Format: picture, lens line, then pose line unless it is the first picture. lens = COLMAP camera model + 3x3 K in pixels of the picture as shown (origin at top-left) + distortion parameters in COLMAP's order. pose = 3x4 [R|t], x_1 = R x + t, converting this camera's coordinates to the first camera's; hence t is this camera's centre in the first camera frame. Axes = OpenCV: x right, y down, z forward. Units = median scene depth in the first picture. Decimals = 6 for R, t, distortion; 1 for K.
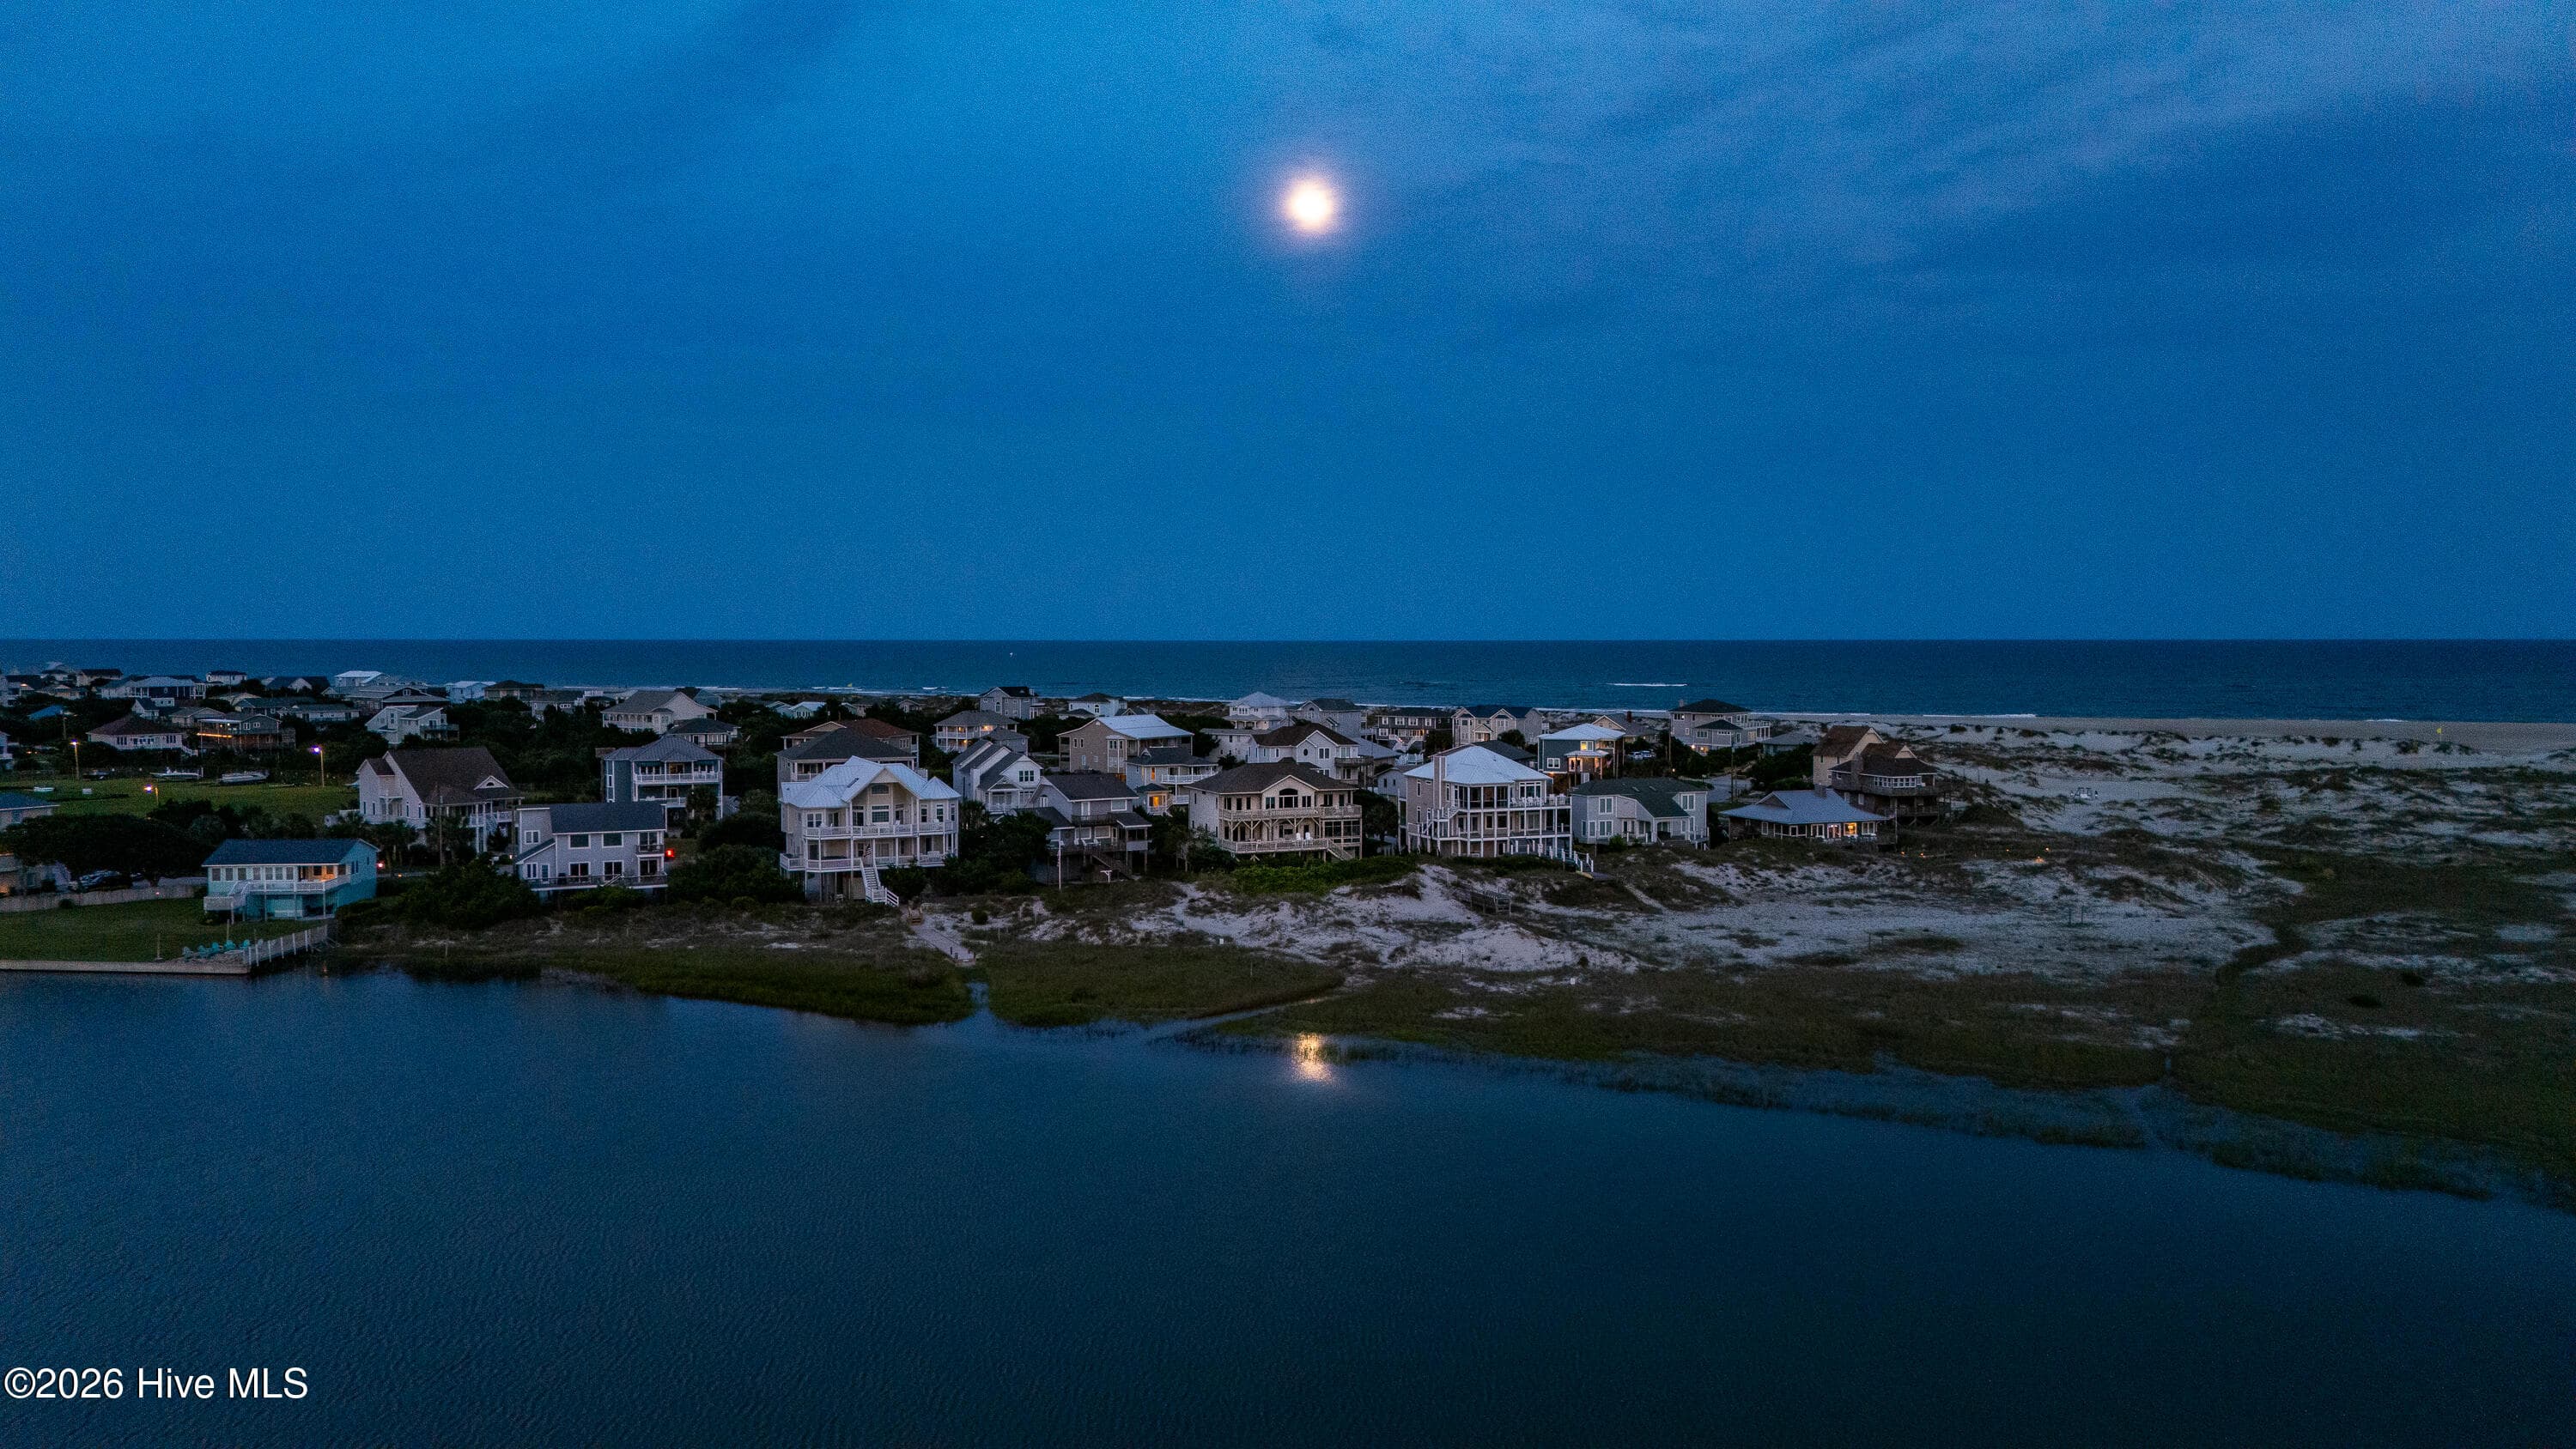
lens RADIAL K [[1926.5, 0, 1285.7], [0, 1926.5, 727.0], [0, 0, 1]] dist [0.001552, -0.014946]
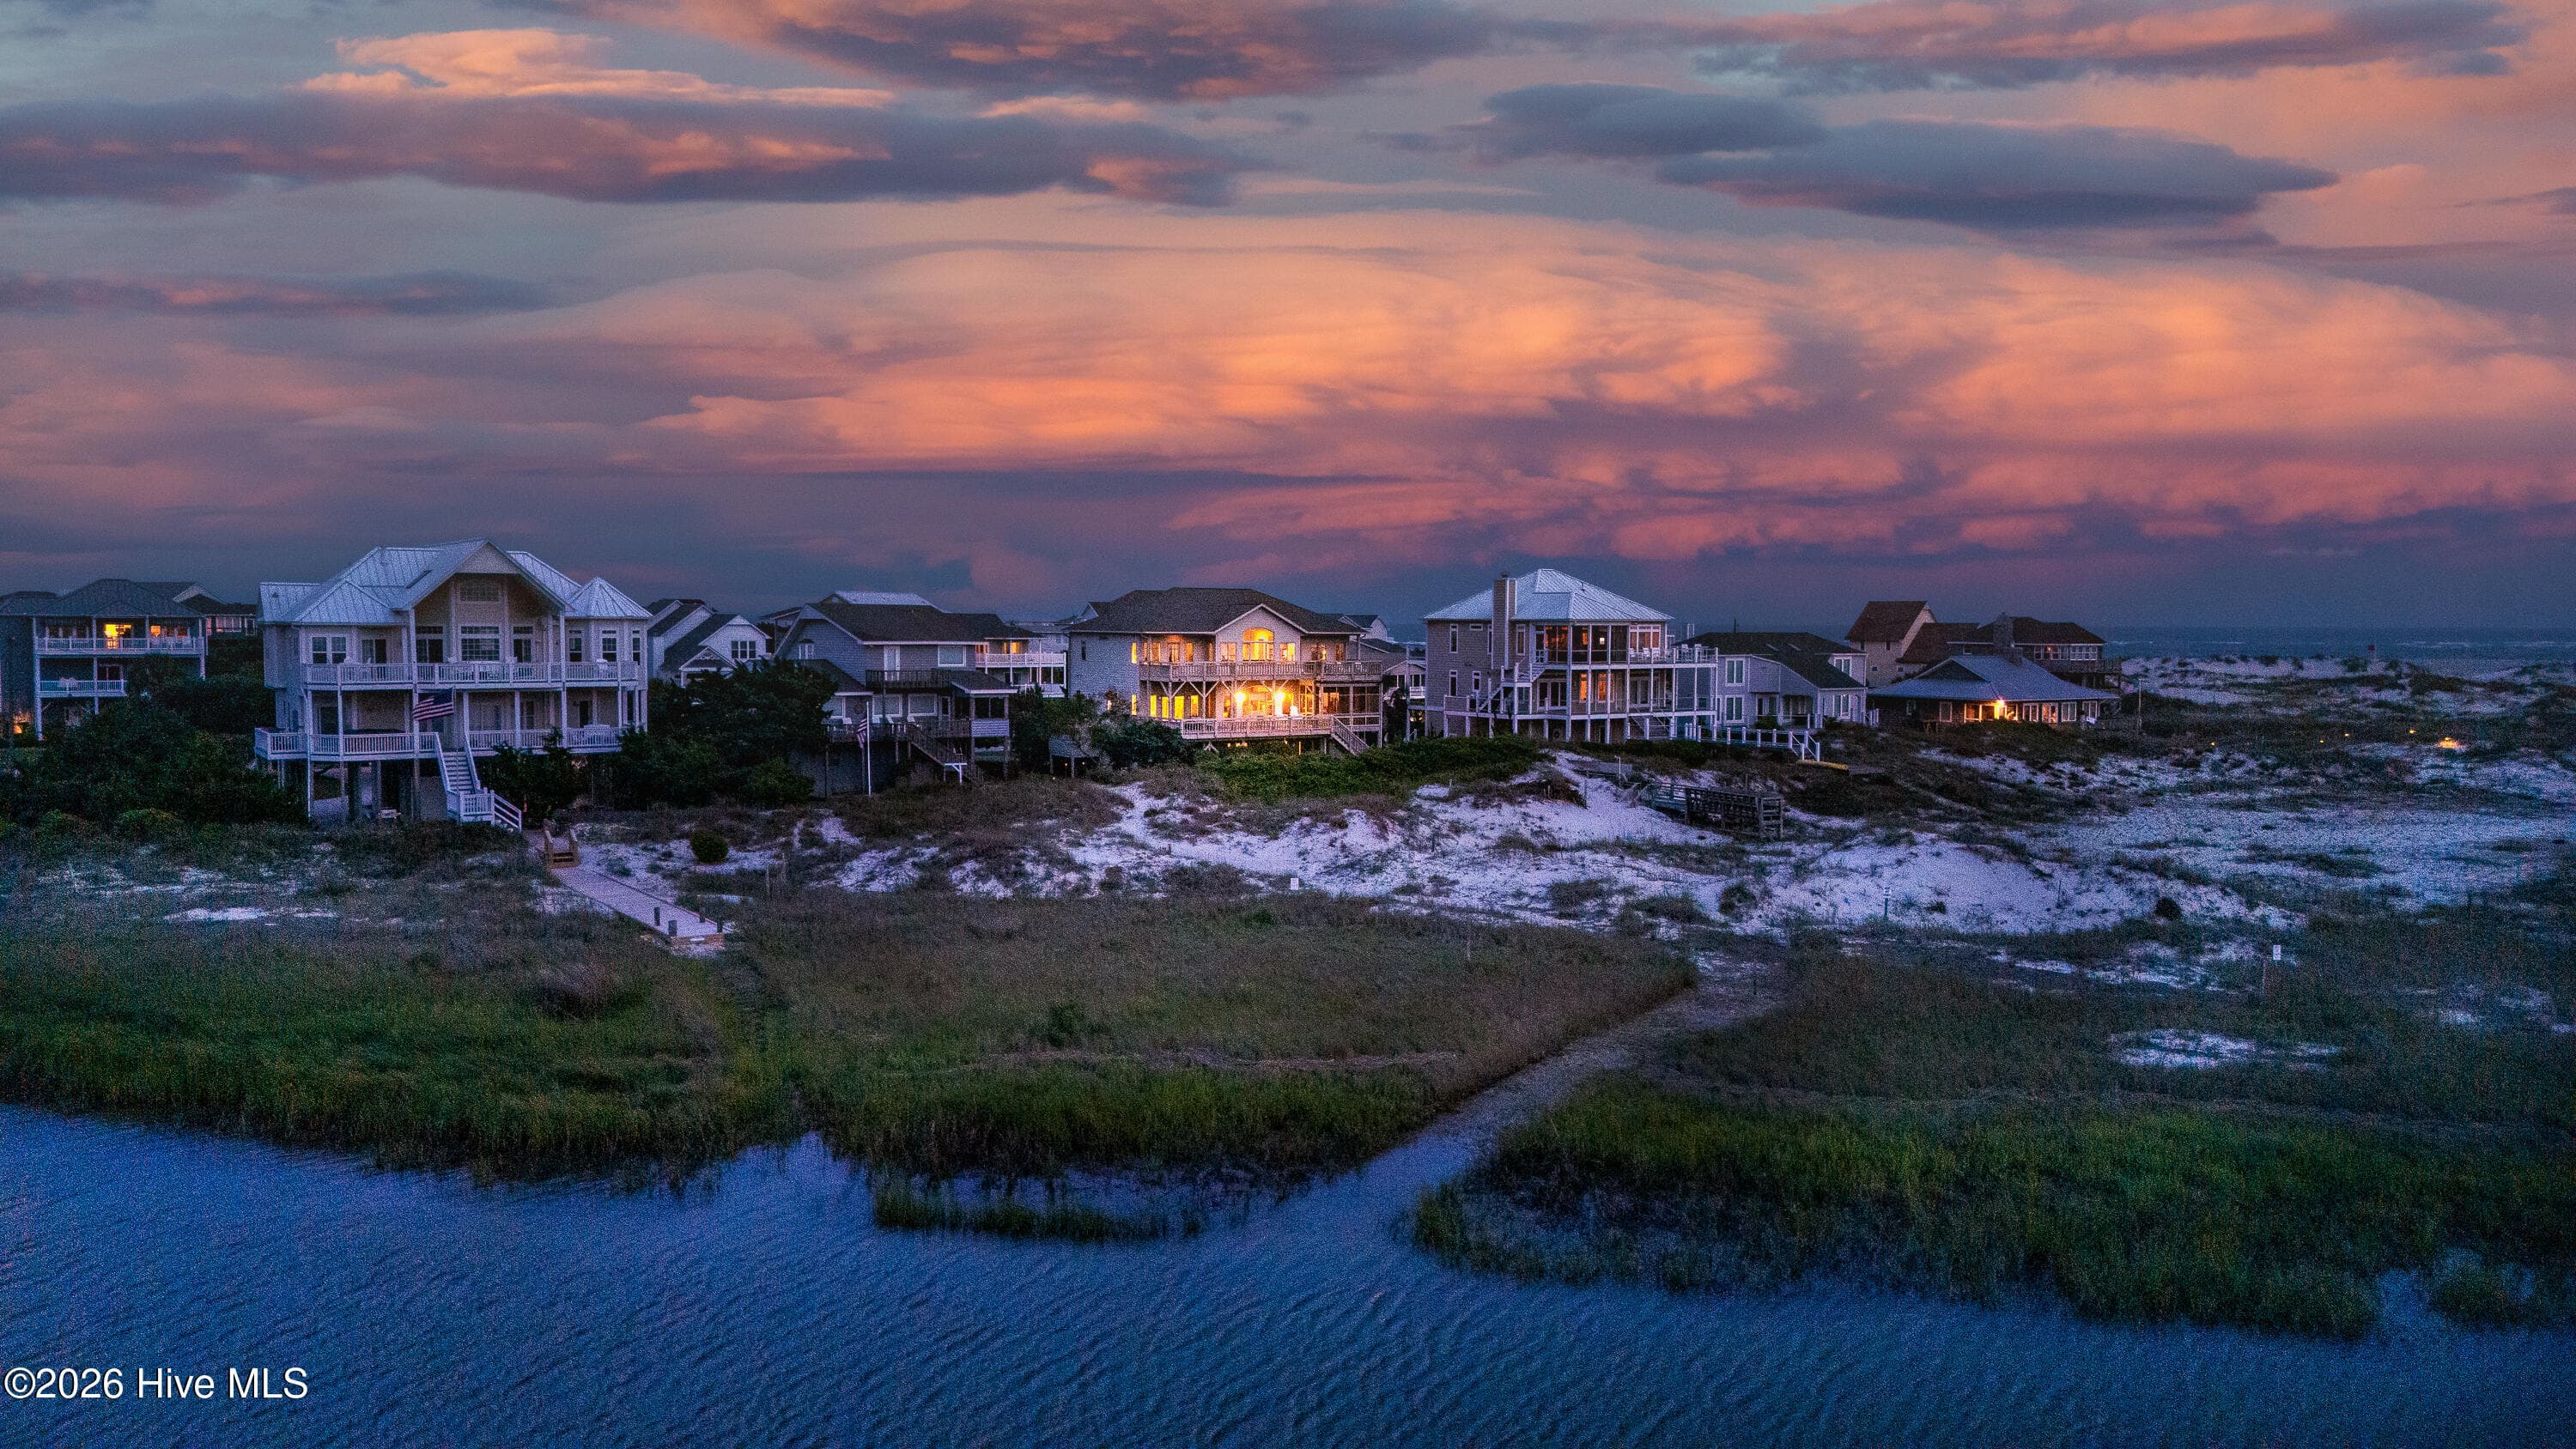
lens RADIAL K [[1926.5, 0, 1291.8], [0, 1926.5, 725.8], [0, 0, 1]] dist [0.001552, -0.014946]
pose [[0.984234, -0.003796, 0.176833, -0.098776], [0.002507, 0.999969, 0.007510, 0.063609], [-0.176856, -0.006948, 0.984212, 0.503092]]
